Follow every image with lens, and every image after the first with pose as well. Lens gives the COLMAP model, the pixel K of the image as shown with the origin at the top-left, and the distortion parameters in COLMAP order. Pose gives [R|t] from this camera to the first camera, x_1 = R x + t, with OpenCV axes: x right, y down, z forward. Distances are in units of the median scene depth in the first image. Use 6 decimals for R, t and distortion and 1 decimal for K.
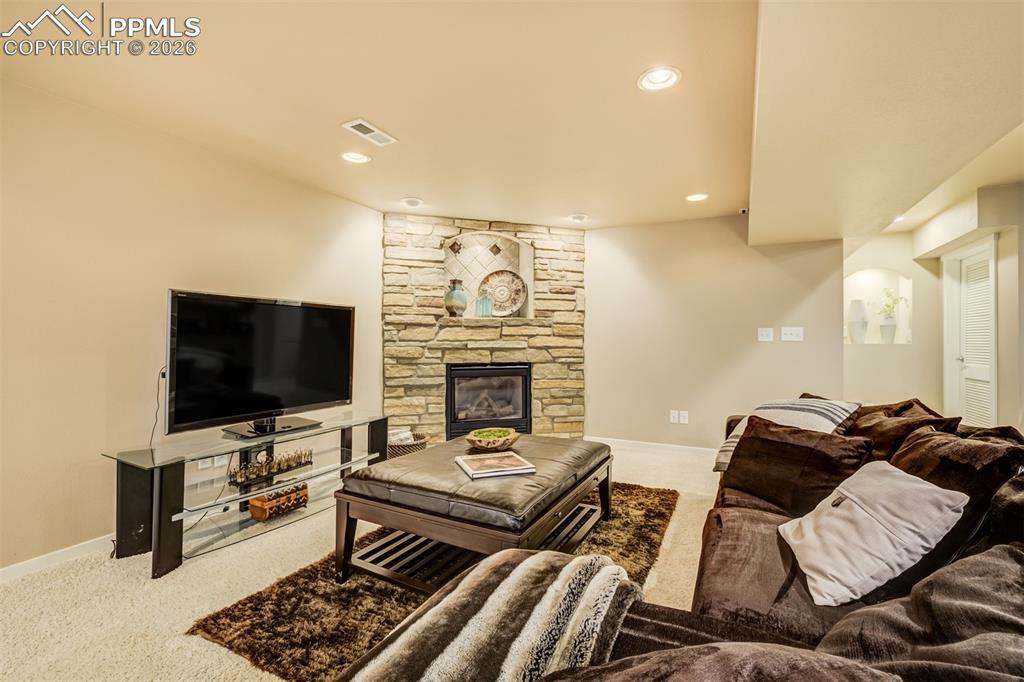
lens RADIAL K [[435.5, 0, 535.9], [0, 435.5, 330.6], [0, 0, 1]] dist [-0.040823, 0.012094]
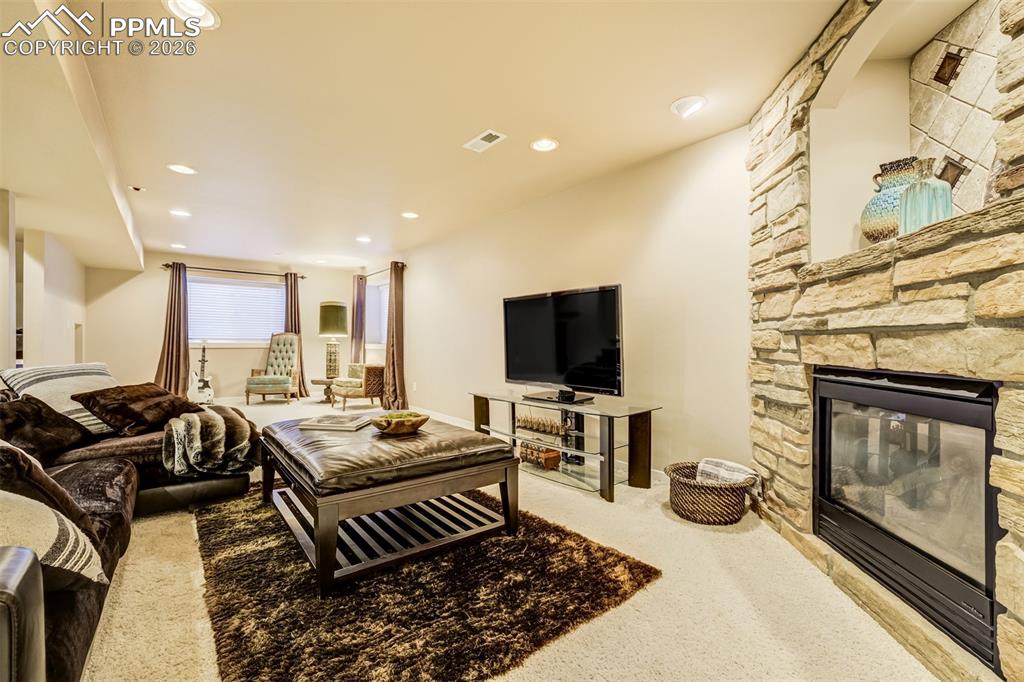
lens RADIAL K [[435.5, 0, 508.6], [0, 435.5, 343.2], [0, 0, 1]] dist [-0.040823, 0.012094]
pose [[-0.423460, -0.006924, -0.905888, 0.337961], [0.003628, 0.999950, -0.009339, 0.054005], [0.905908, -0.007241, -0.423414, 0.866240]]
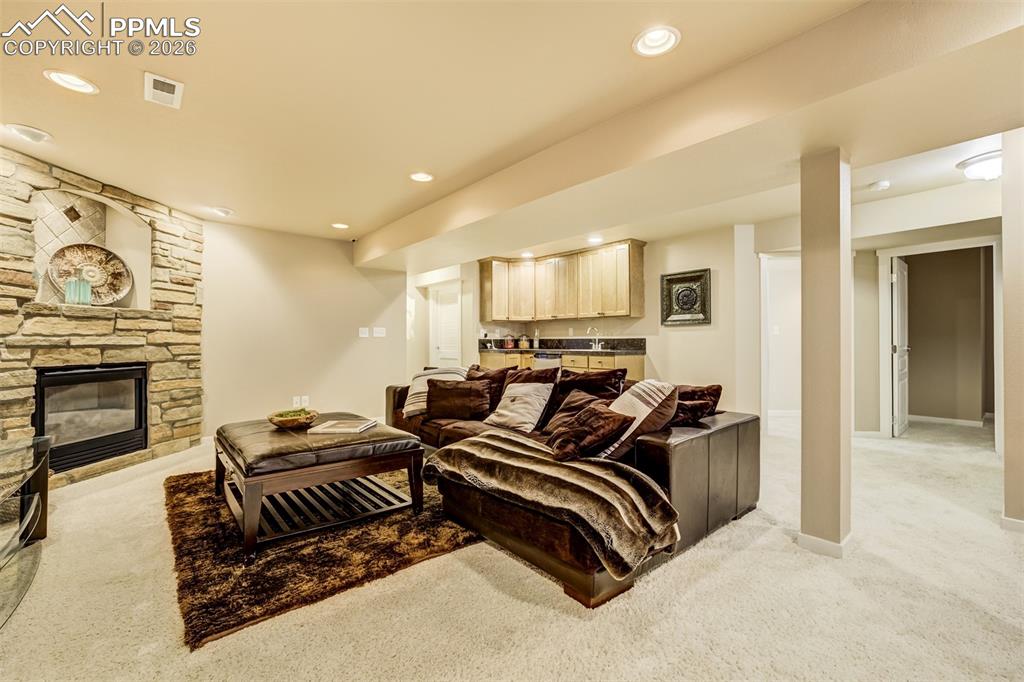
lens RADIAL K [[435.5, 0, 514.5], [0, 435.5, 337.5], [0, 0, 1]] dist [-0.040823, 0.012094]
pose [[0.374302, 0.002005, 0.927305, -0.526476], [-0.012703, 0.999915, 0.002966, 0.014081], [-0.927220, -0.012890, 0.374296, 0.024157]]
